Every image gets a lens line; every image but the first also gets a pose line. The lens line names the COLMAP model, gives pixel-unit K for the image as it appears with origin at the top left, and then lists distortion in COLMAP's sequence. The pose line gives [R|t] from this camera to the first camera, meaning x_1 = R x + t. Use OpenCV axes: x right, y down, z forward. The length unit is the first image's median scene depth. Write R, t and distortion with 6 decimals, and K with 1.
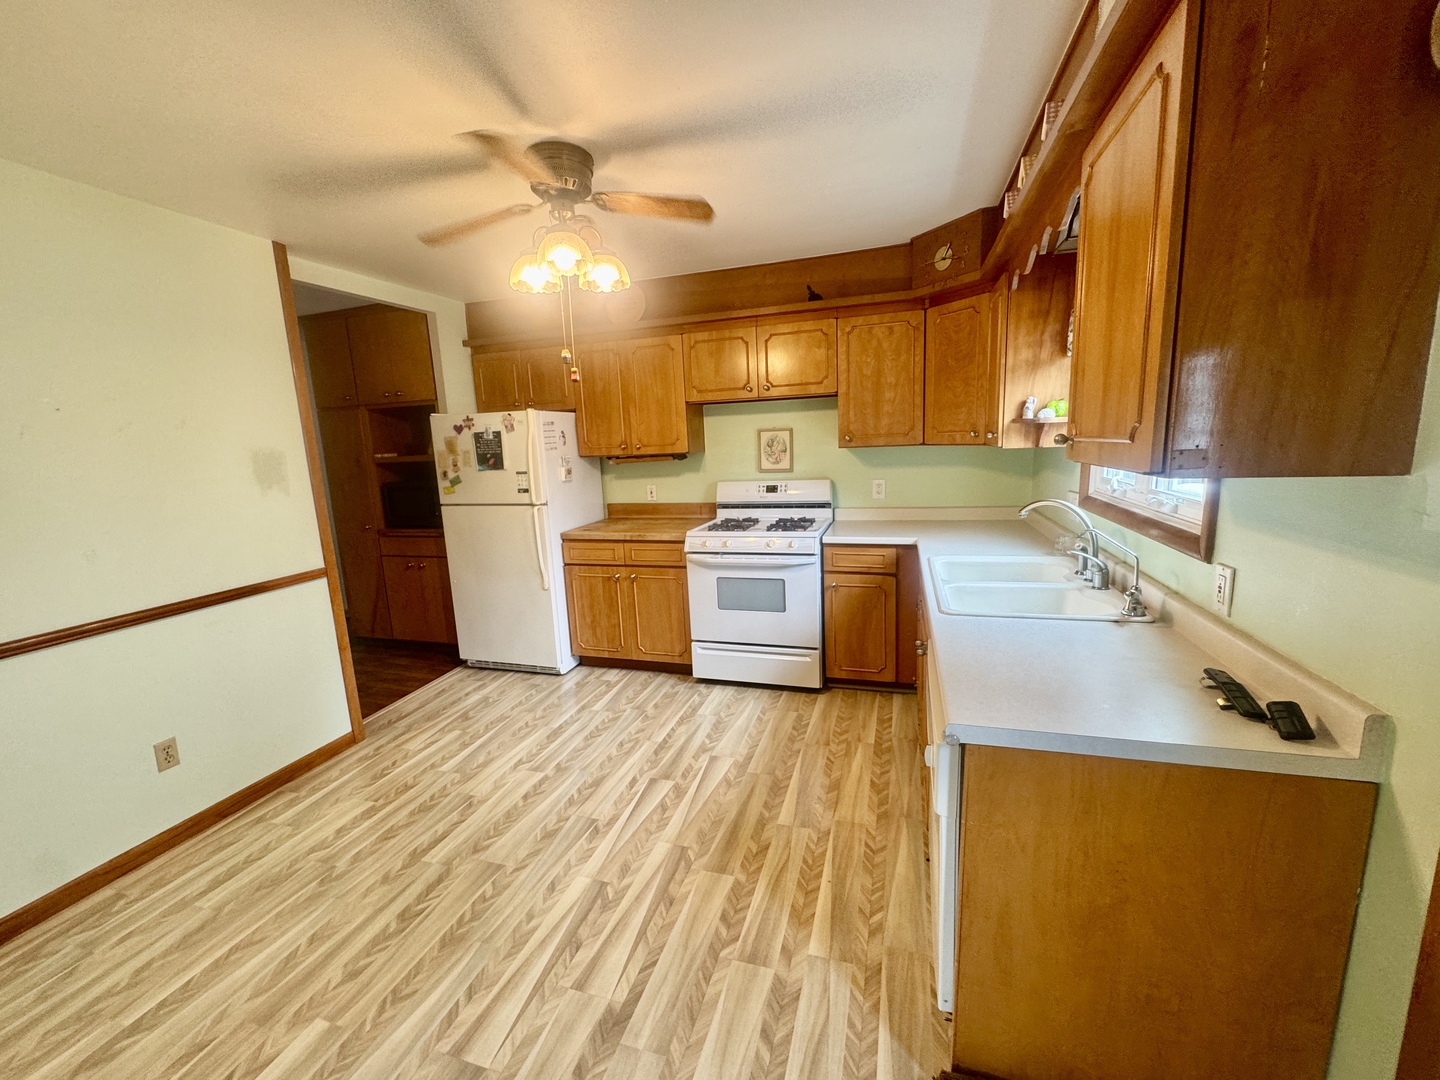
lens RADIAL K [[575.5, 0, 721.8], [0, 575.5, 538.1], [0, 0, 1]] dist [-0.003742, 0.000574]
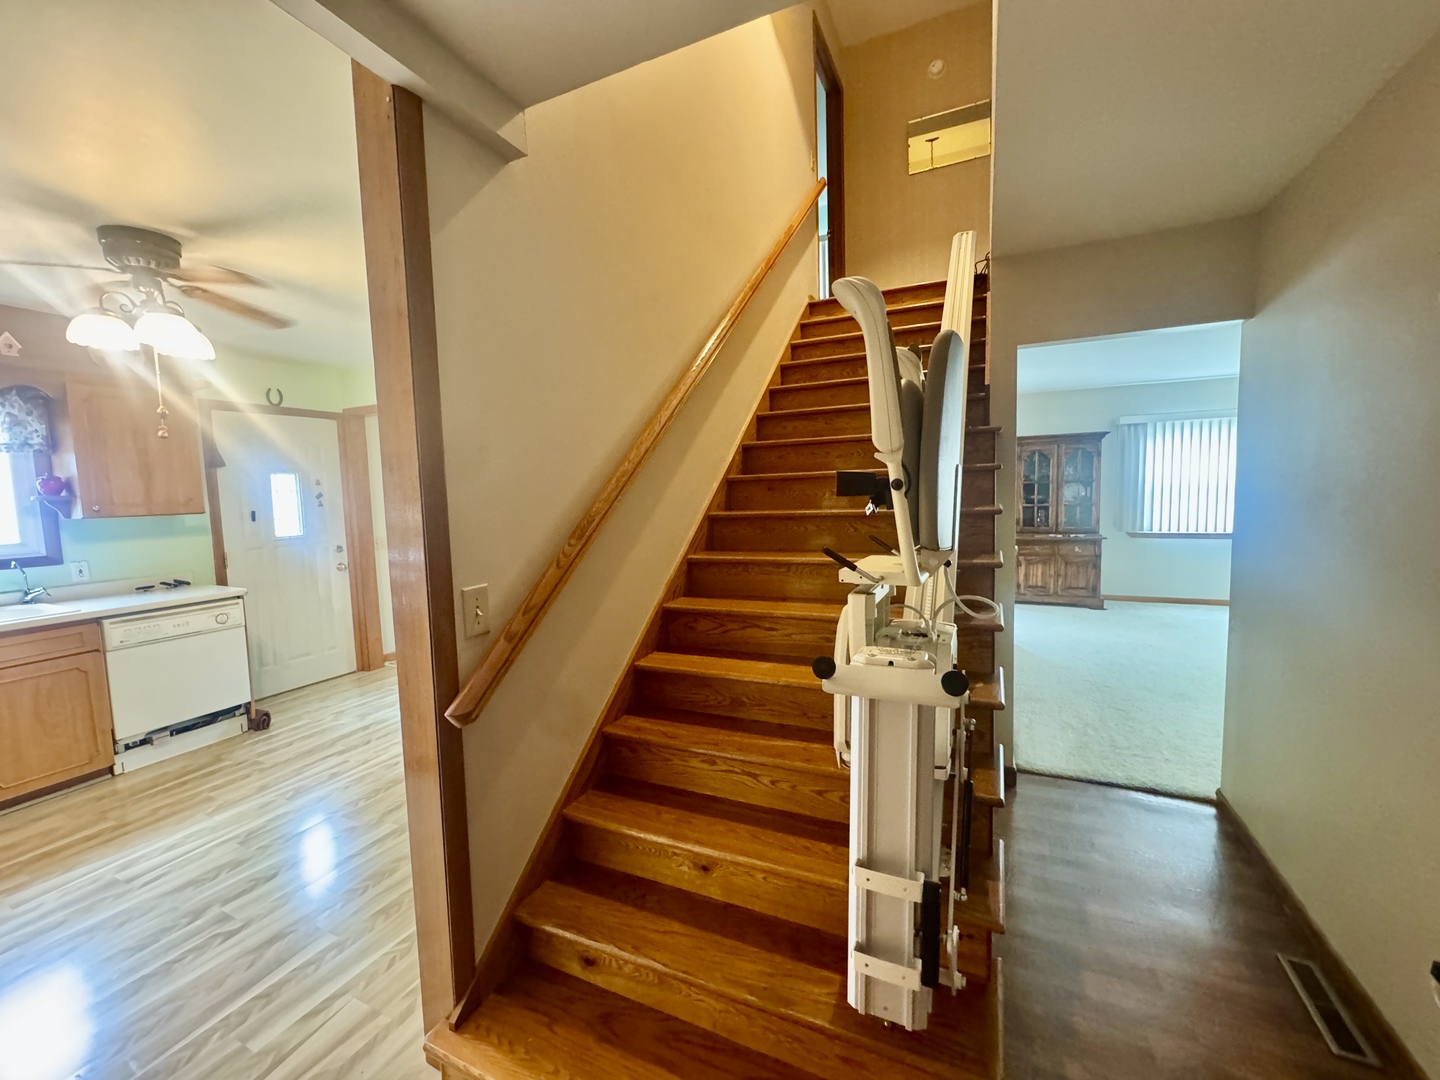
lens RADIAL K [[575.5, 0, 723.7], [0, 575.5, 537.3], [0, 0, 1]] dist [-0.003742, 0.000574]
pose [[-0.988897, 0.055983, 0.137652, -0.987858], [0.089098, 0.964725, 0.247724, -0.185999], [-0.118928, 0.257238, -0.959002, 1.355570]]
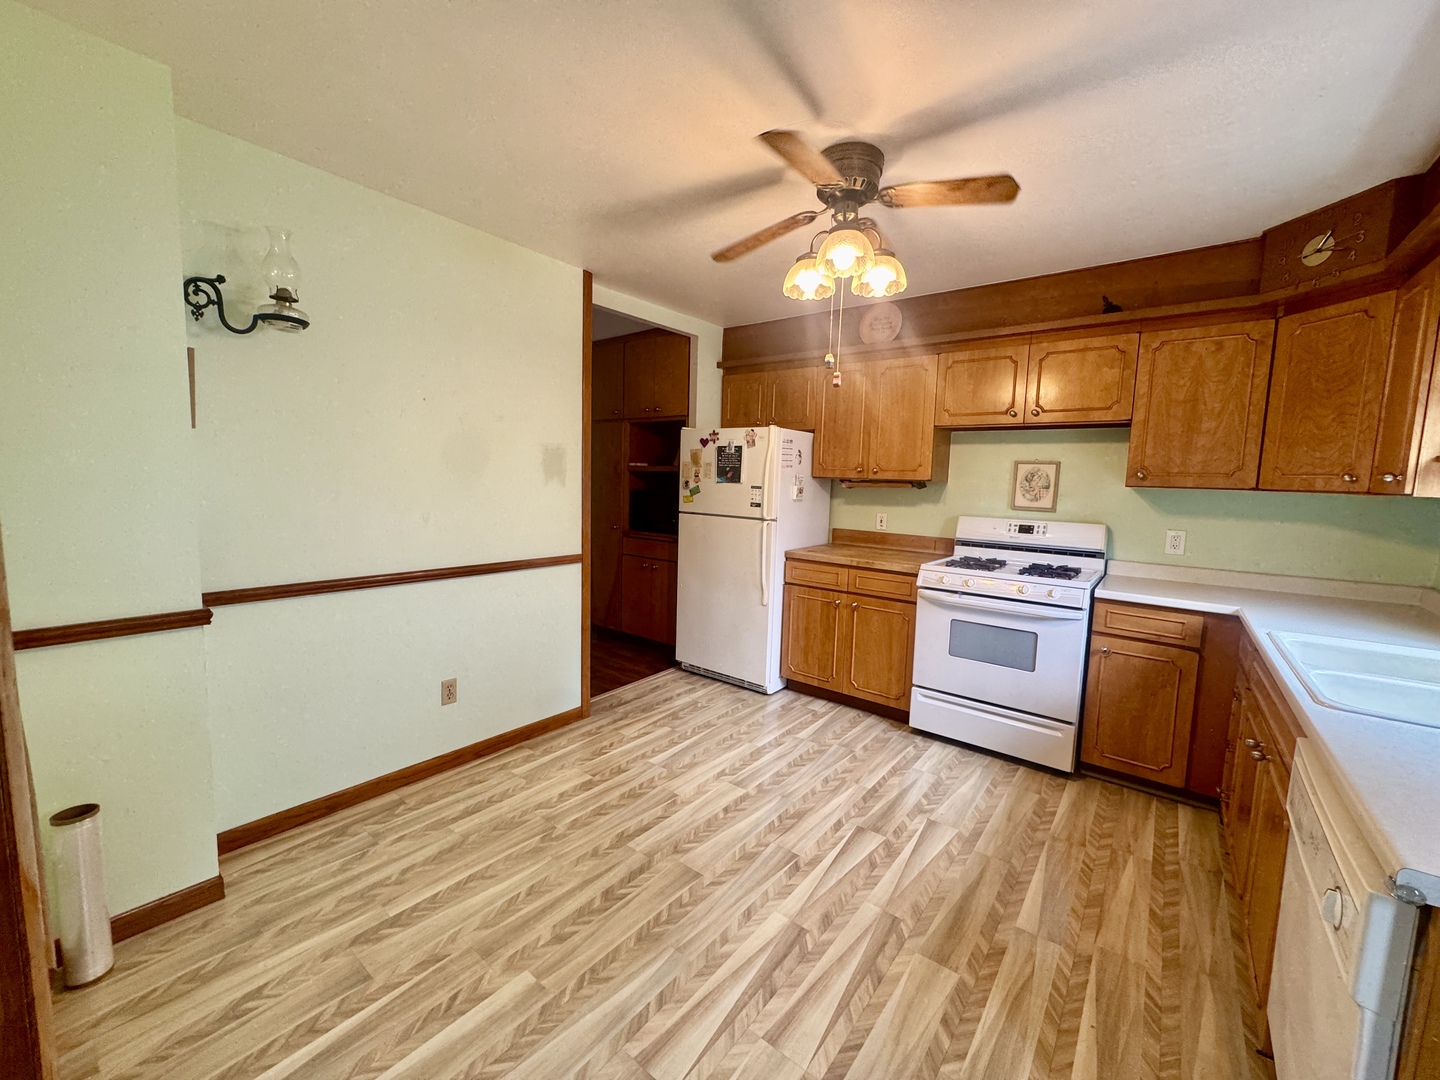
lens RADIAL K [[575.5, 0, 722.9], [0, 575.5, 537.7], [0, 0, 1]] dist [-0.003742, 0.000574]
pose [[0.932739, 0.107200, -0.344247, -0.050829], [-0.129659, 0.990634, -0.042823, 0.030605], [0.336432, 0.084578, 0.937902, 0.039396]]
